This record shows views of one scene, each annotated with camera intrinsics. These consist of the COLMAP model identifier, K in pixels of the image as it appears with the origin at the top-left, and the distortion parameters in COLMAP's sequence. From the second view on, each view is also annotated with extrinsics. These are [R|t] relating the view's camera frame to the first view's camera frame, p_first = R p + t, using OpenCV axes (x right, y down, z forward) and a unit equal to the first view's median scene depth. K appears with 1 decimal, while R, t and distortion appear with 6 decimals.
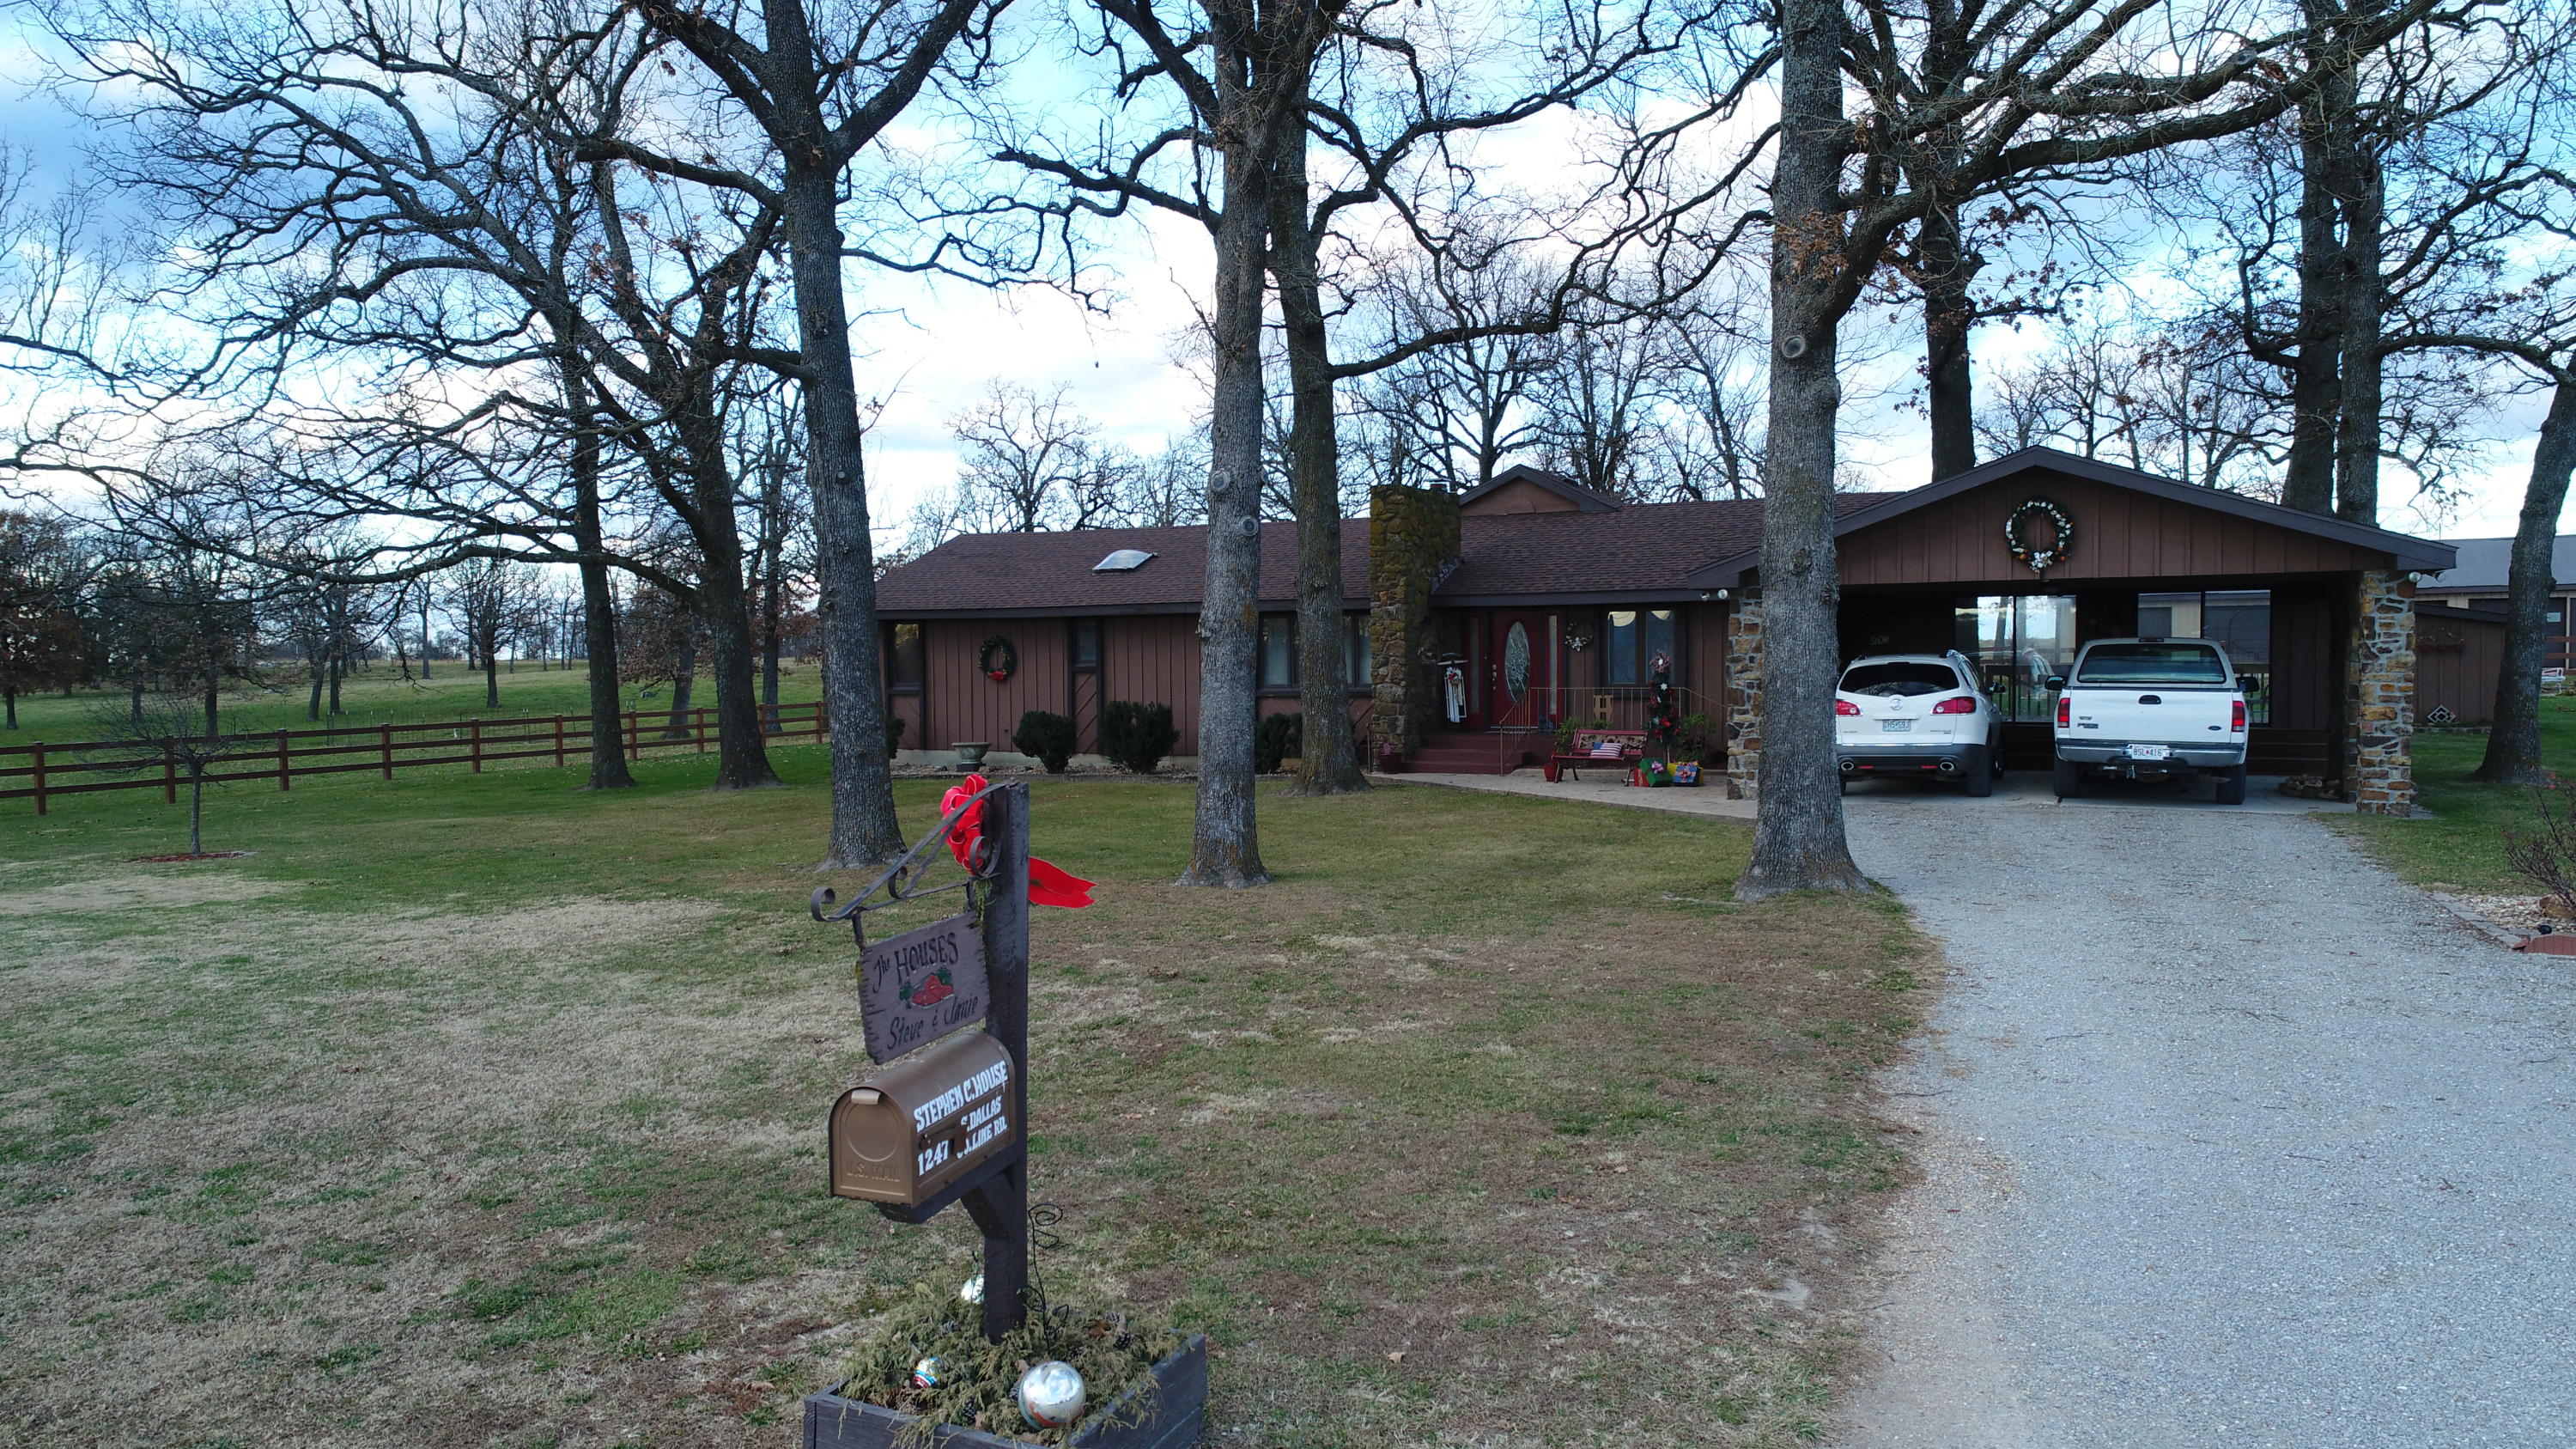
lens RADIAL K [[1741.7, 0, 1318.3], [0, 1741.7, 728.5], [0, 0, 1]] dist [0.001559, -0.000017]
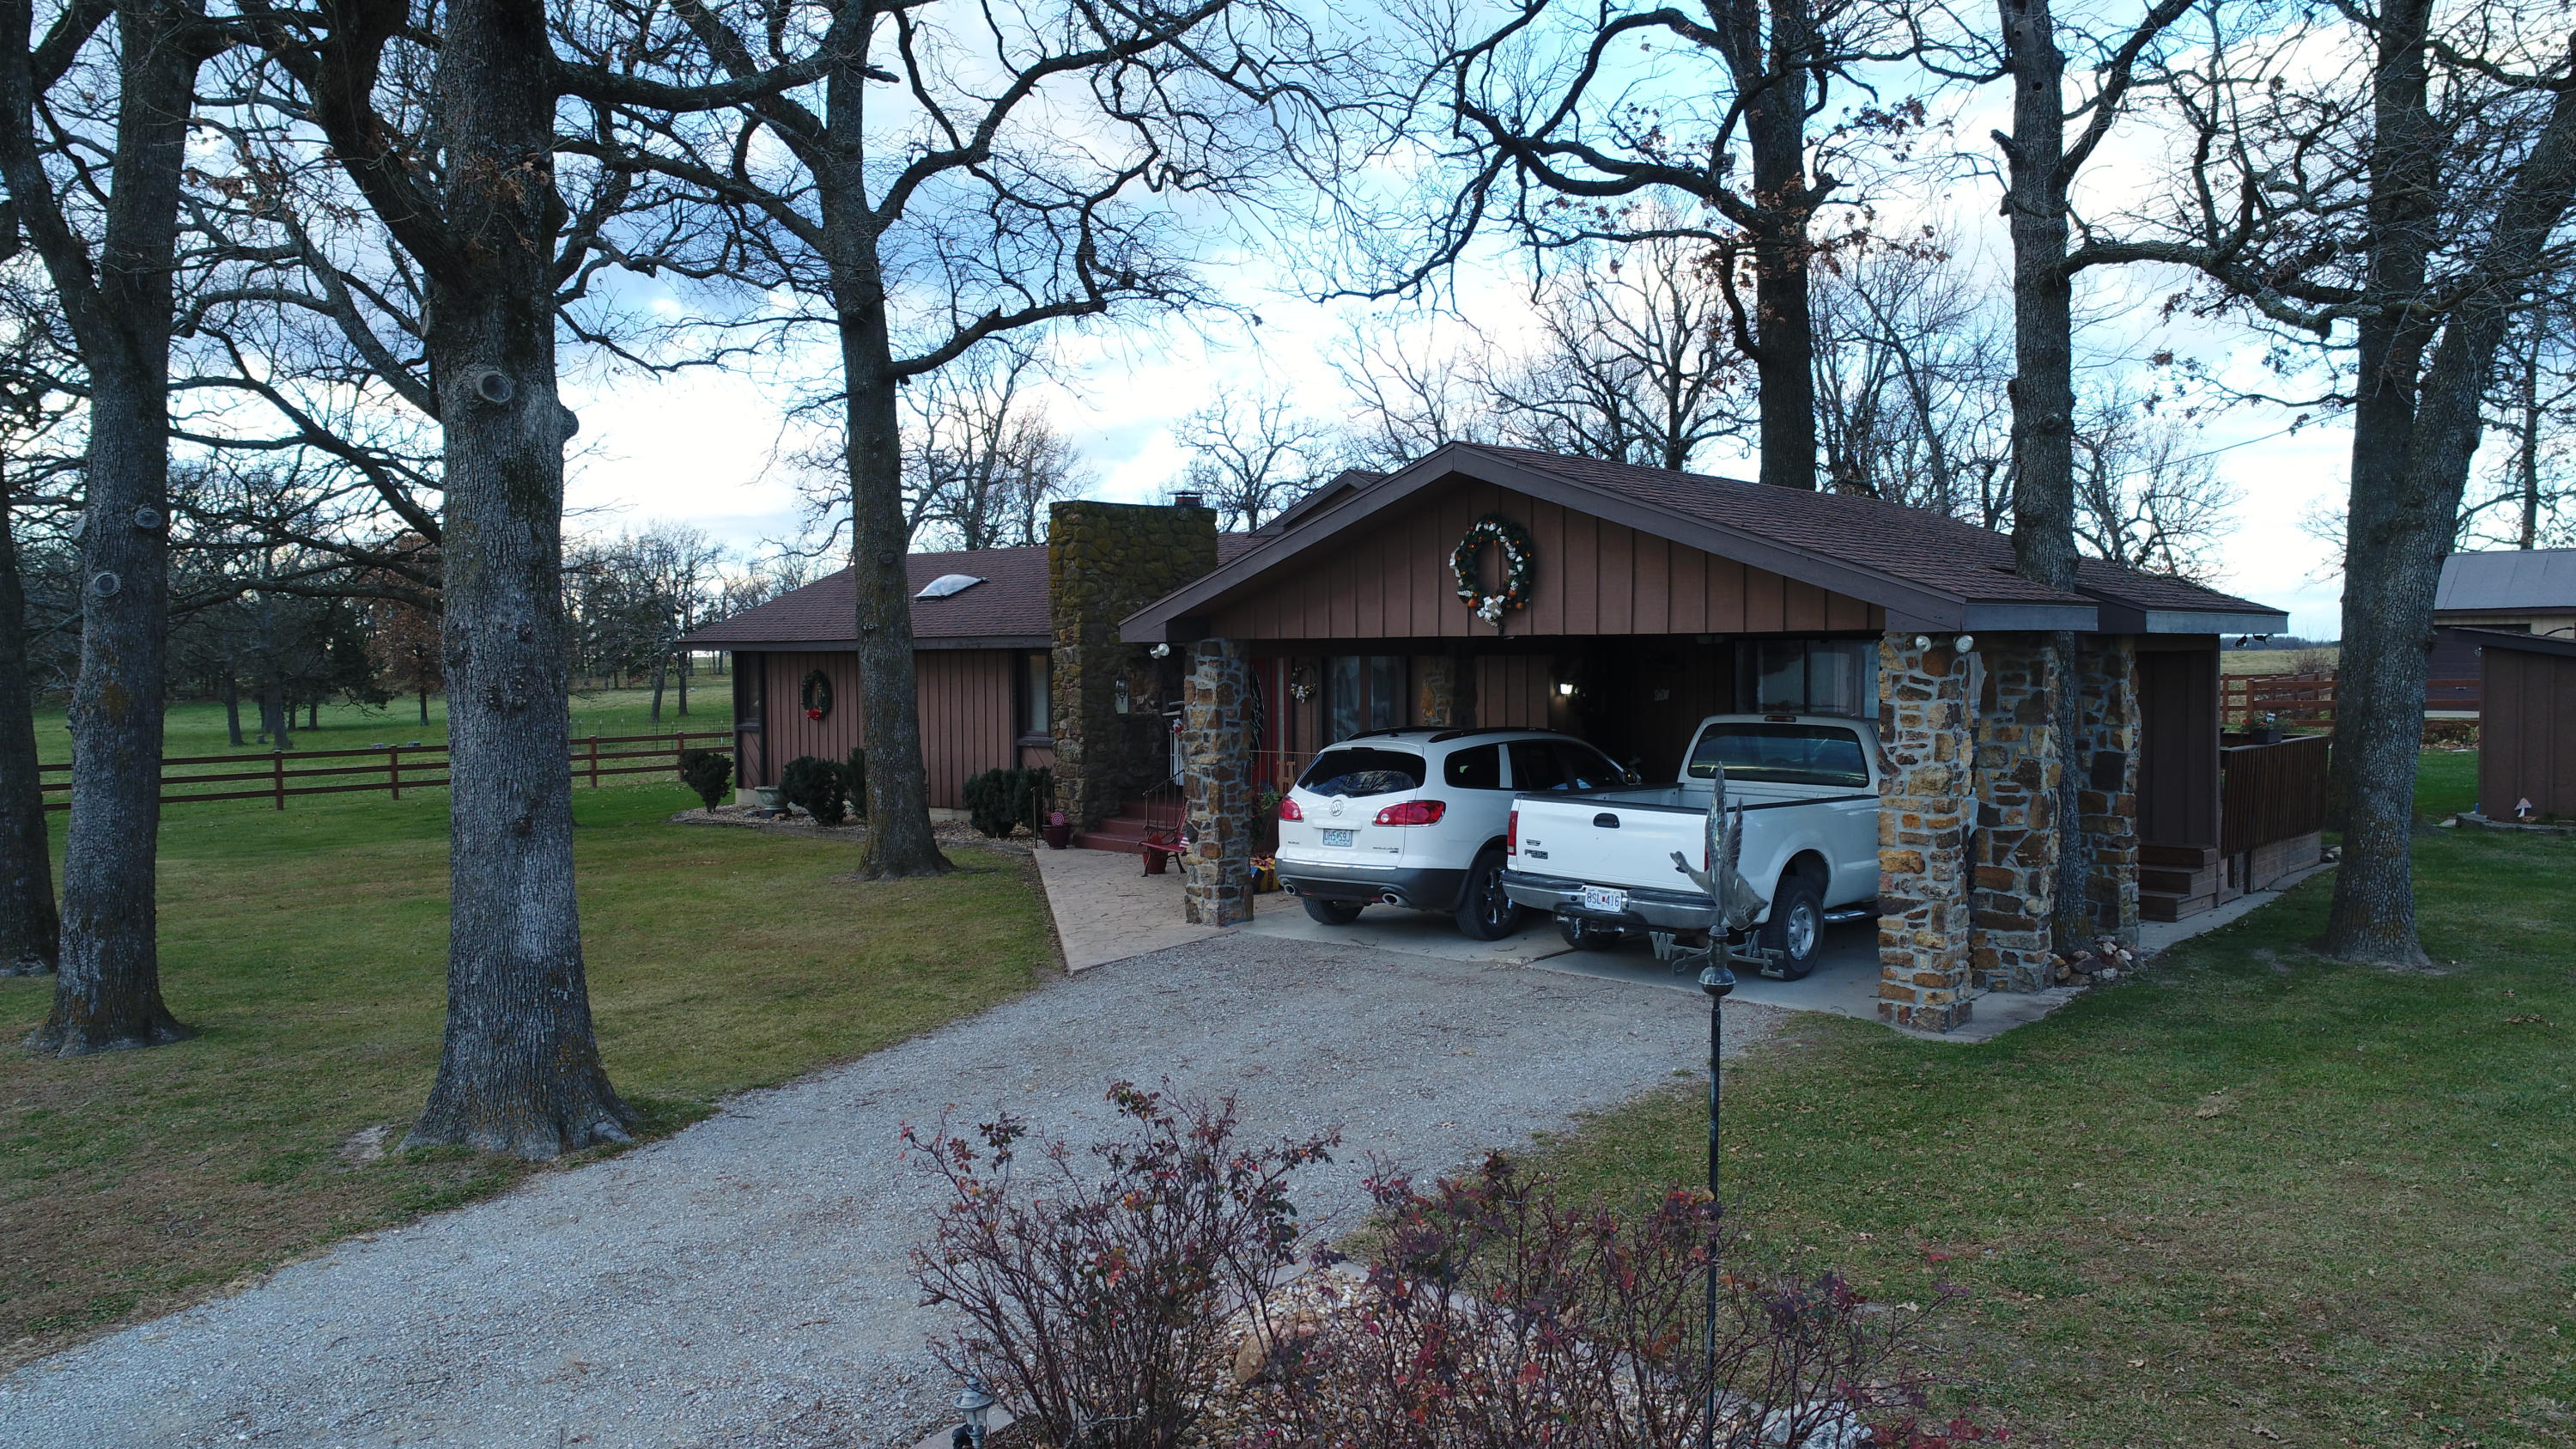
lens RADIAL K [[1741.7, 0, 1318.3], [0, 1741.7, 728.5], [0, 0, 1]] dist [0.001559, -0.000017]
pose [[0.959196, 0.016777, -0.282243, 0.512302], [-0.015996, 0.999859, 0.005072, -0.048745], [0.282288, -0.000351, 0.959330, 0.305905]]
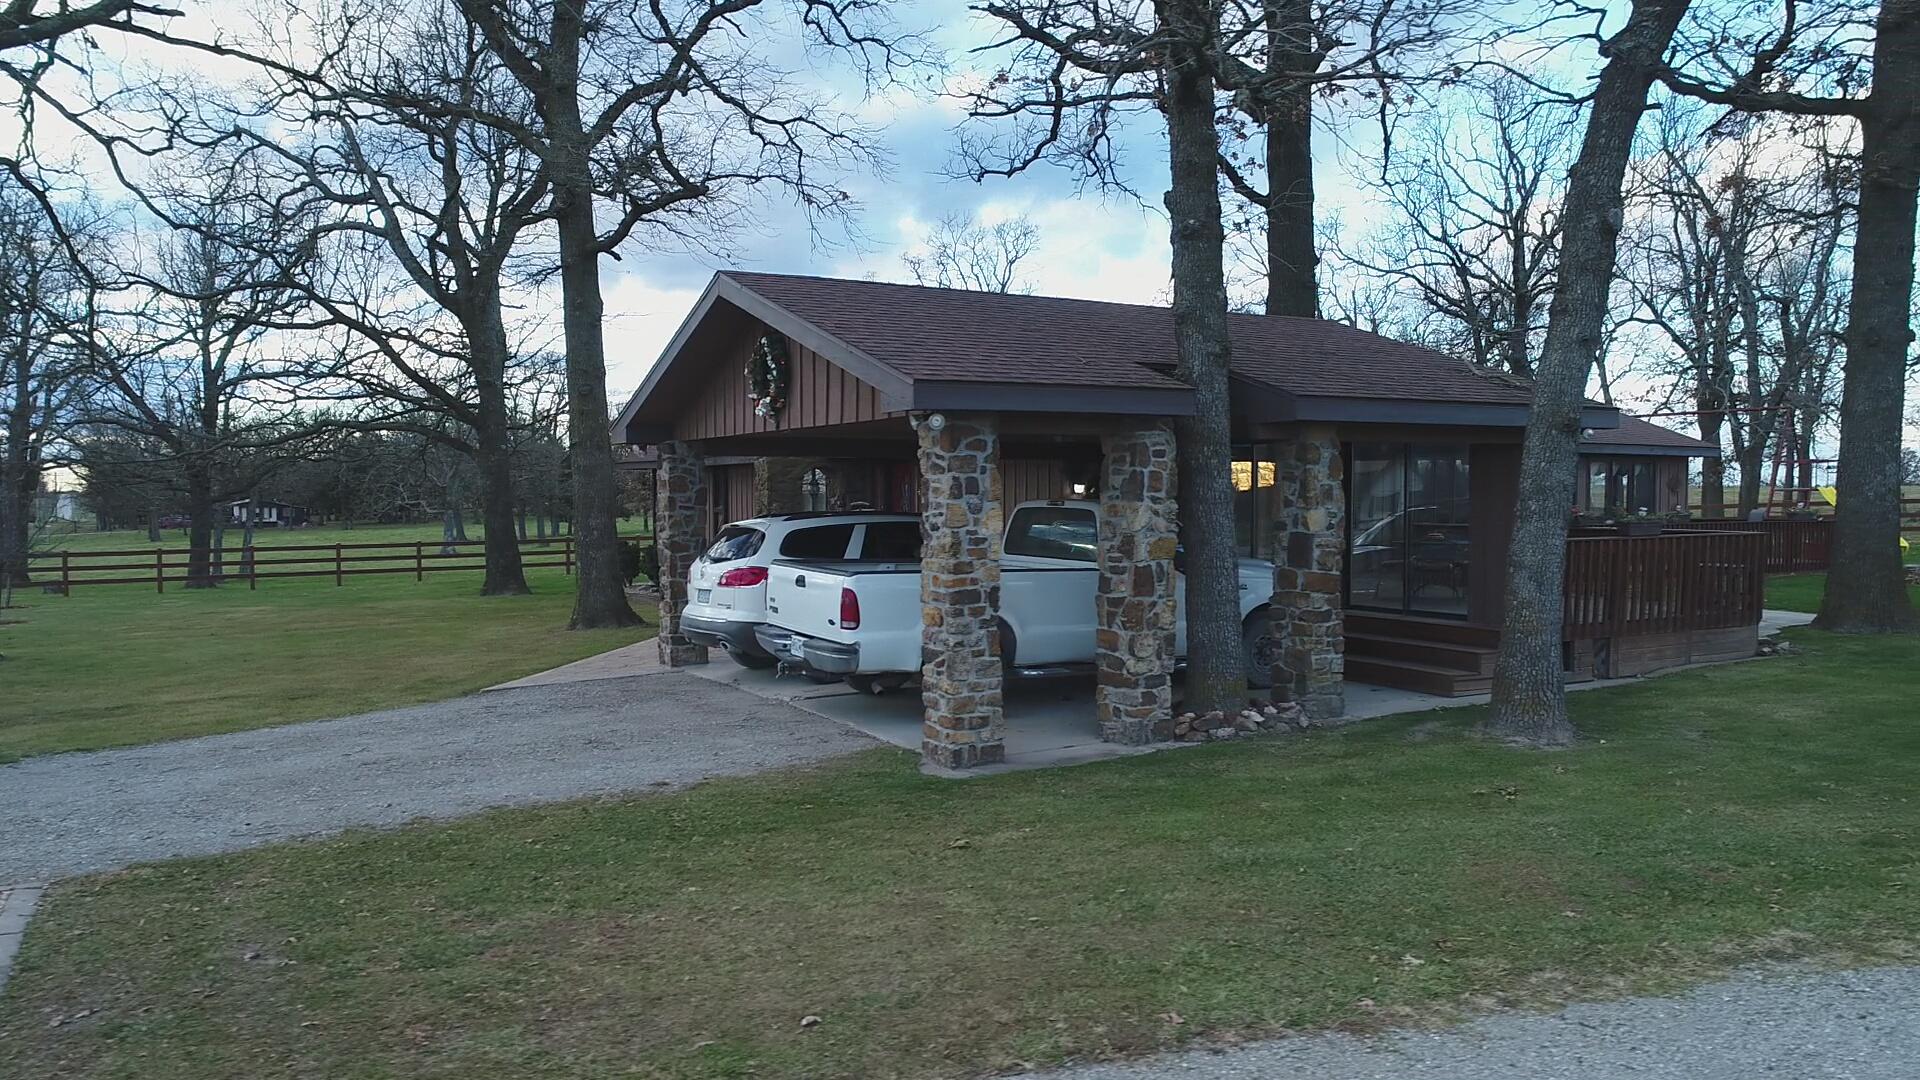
lens RADIAL K [[1357.3, 0, 983.9], [0, 1357.3, 545.5], [0, 0, 1]] dist [-0.003176, 0.001364]
pose [[0.834125, 0.029549, -0.550784, 0.812461], [-0.028247, 0.999542, 0.010846, -0.038317], [0.550852, 0.006511, 0.834578, 0.486980]]
